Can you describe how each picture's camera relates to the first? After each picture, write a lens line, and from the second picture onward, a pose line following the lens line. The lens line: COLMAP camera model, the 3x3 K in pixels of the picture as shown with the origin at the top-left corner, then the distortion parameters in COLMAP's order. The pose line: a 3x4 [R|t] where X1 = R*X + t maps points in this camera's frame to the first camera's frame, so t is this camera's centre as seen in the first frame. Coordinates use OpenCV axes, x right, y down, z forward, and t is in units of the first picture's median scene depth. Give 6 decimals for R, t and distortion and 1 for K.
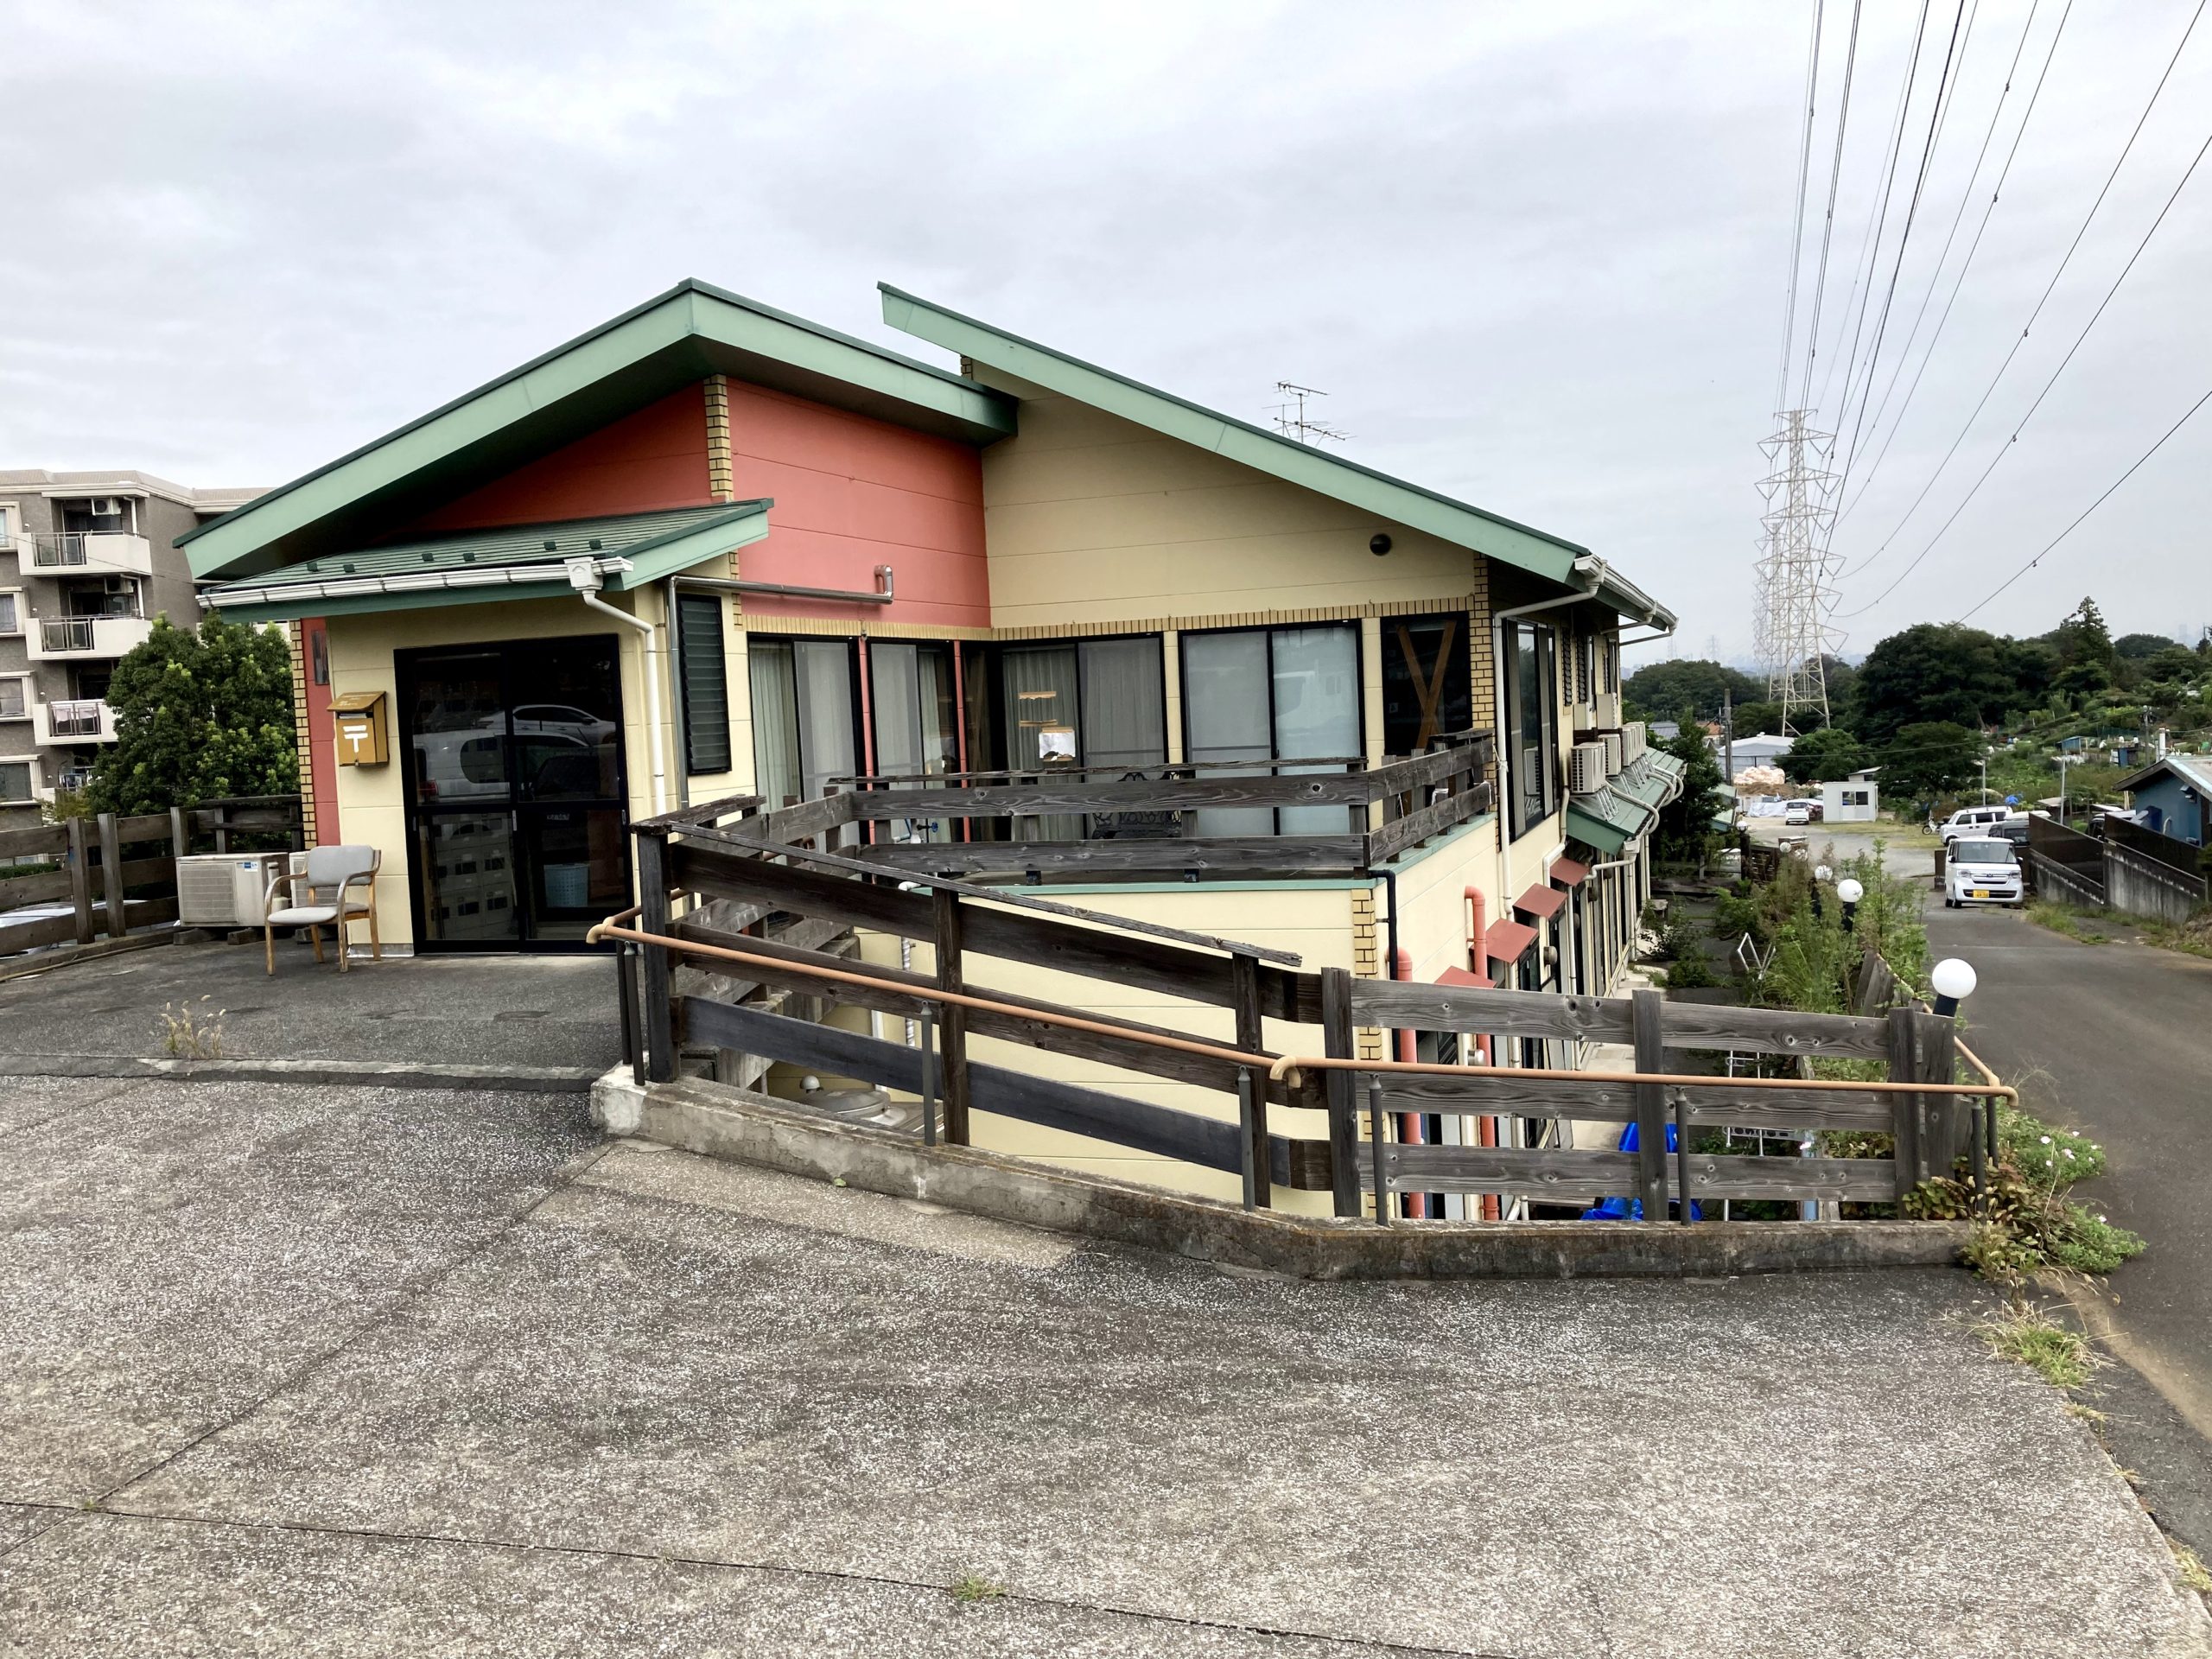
lens RADIAL K [[1800.5, 0, 1095.0], [0, 1800.5, 814.5], [0, 0, 1]] dist [0.035189, -0.075905]
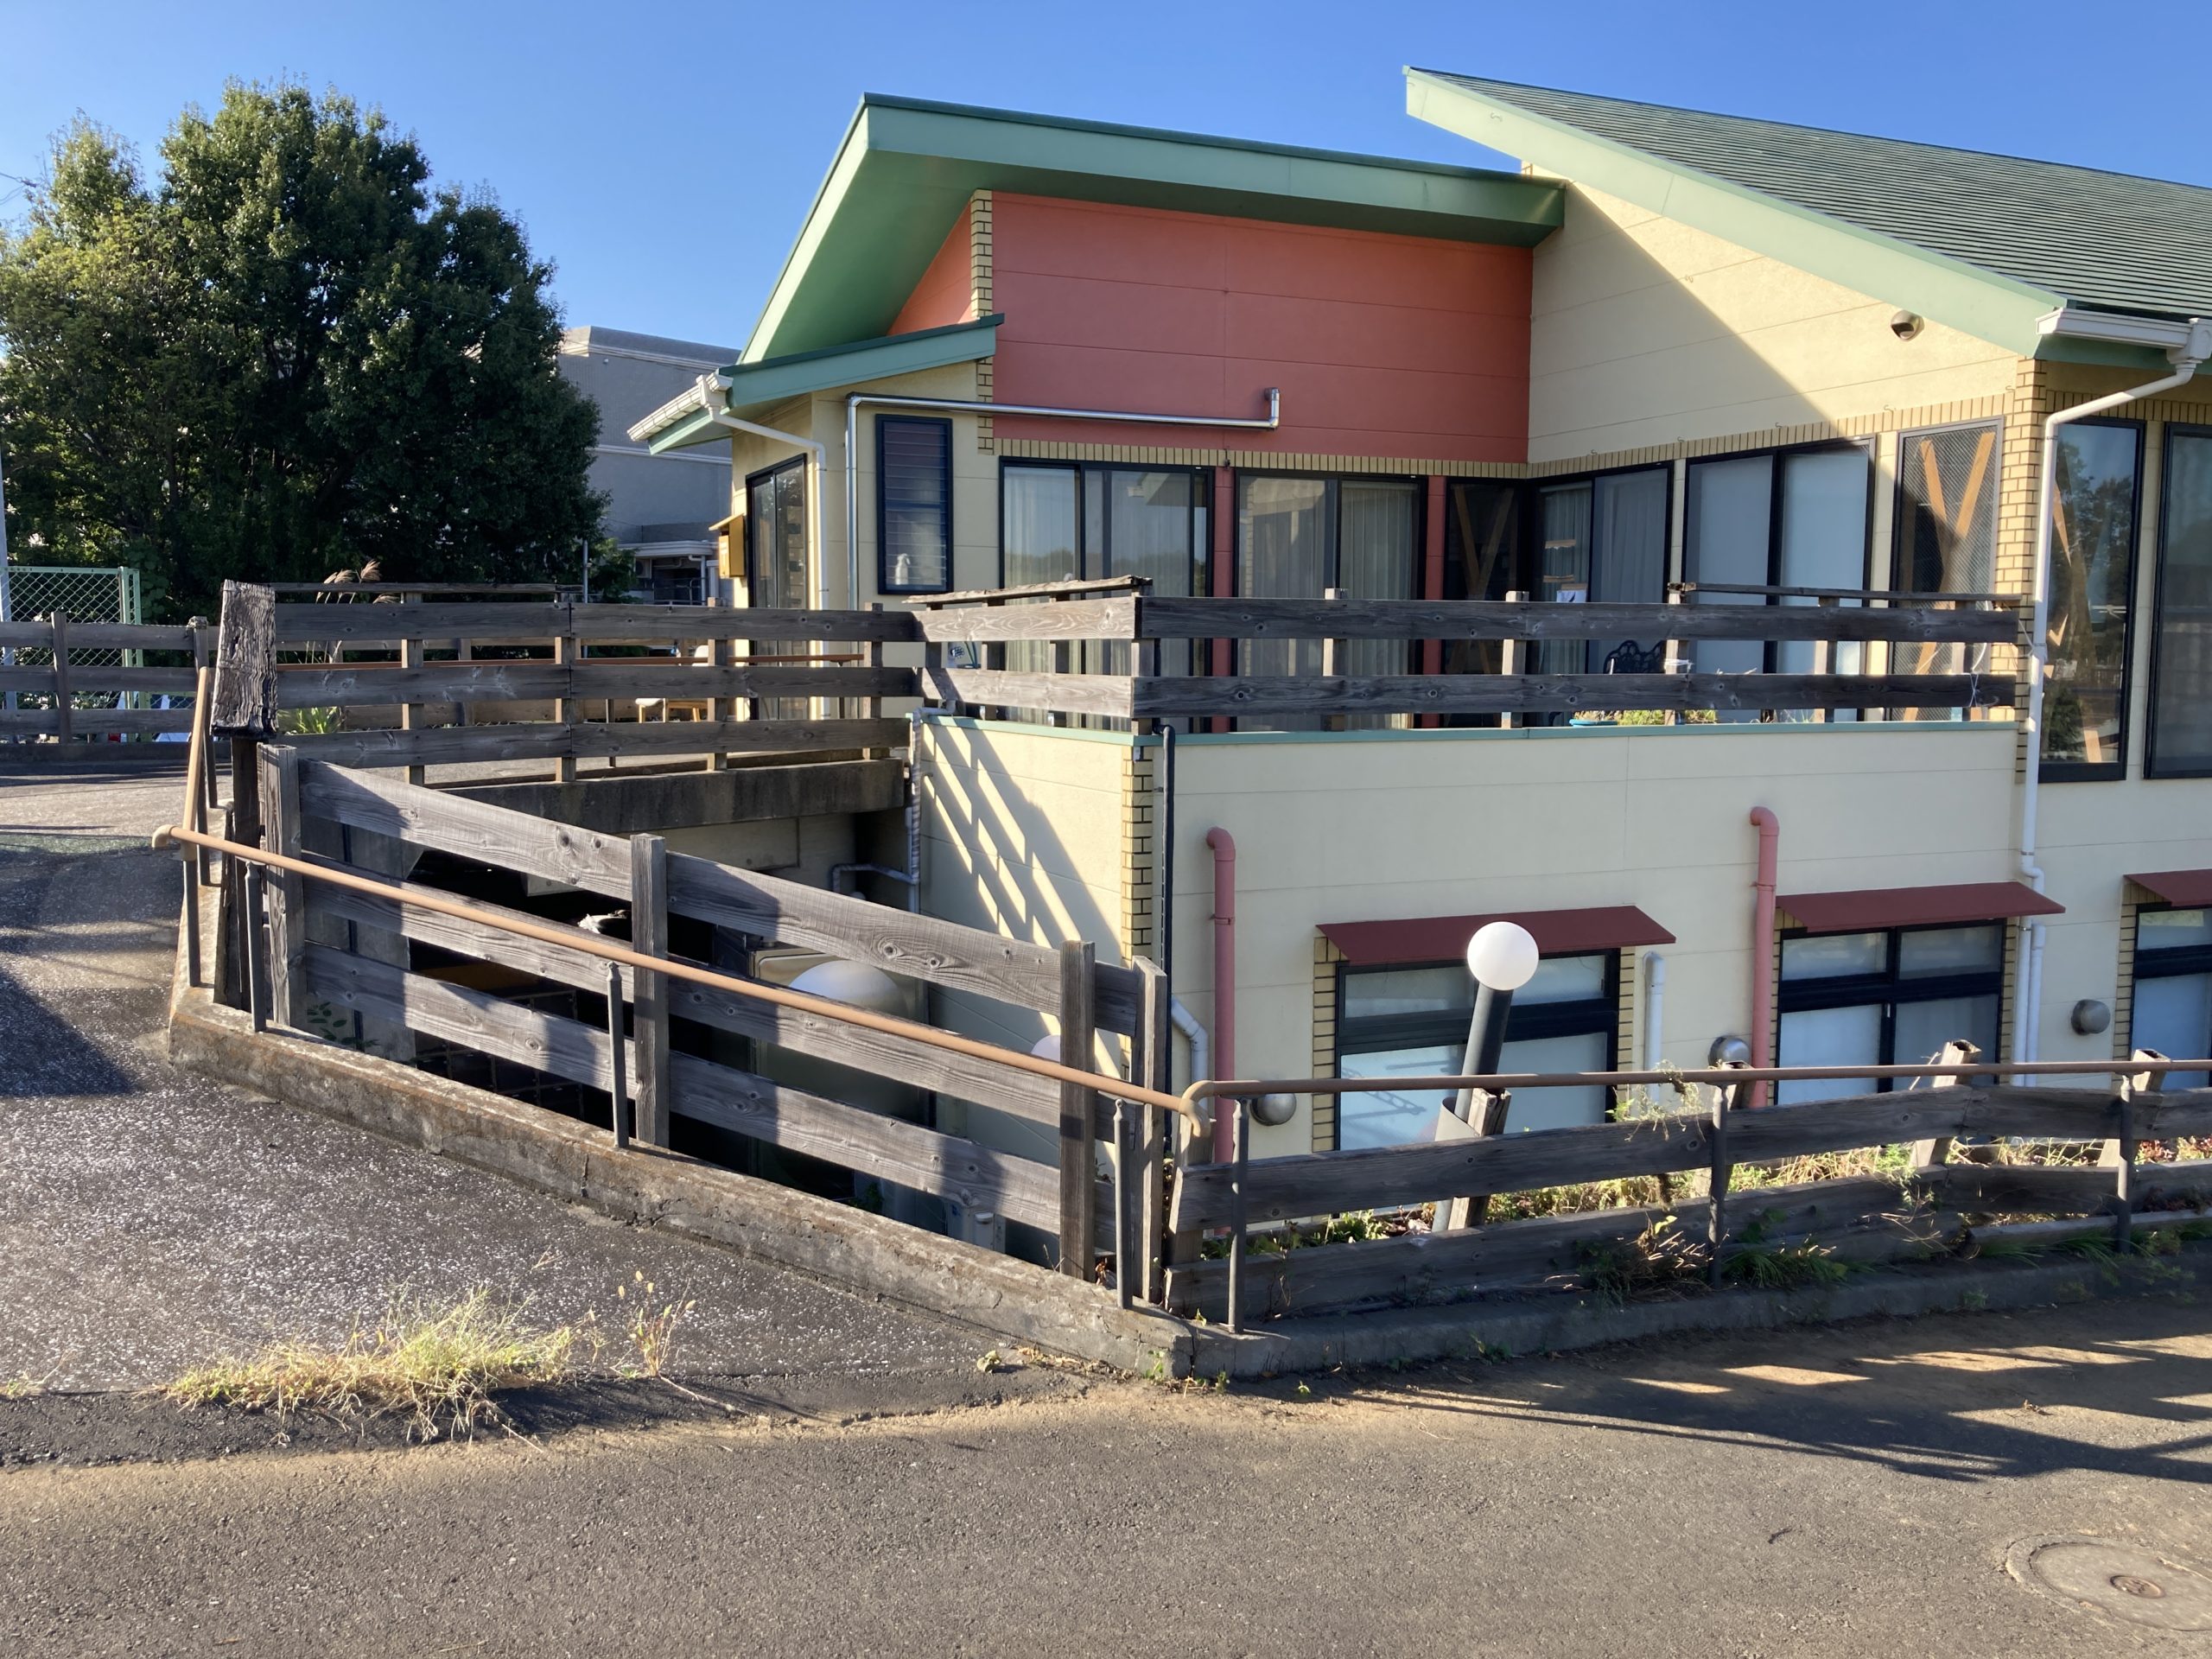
lens RADIAL K [[1800.5, 0, 1095.0], [0, 1800.5, 814.5], [0, 0, 1]] dist [0.035189, -0.075905]
pose [[0.683563, 0.120358, -0.719899, 0.475896], [-0.081698, 0.992729, 0.088396, 0.002075], [0.725304, -0.001610, 0.688426, 0.295433]]
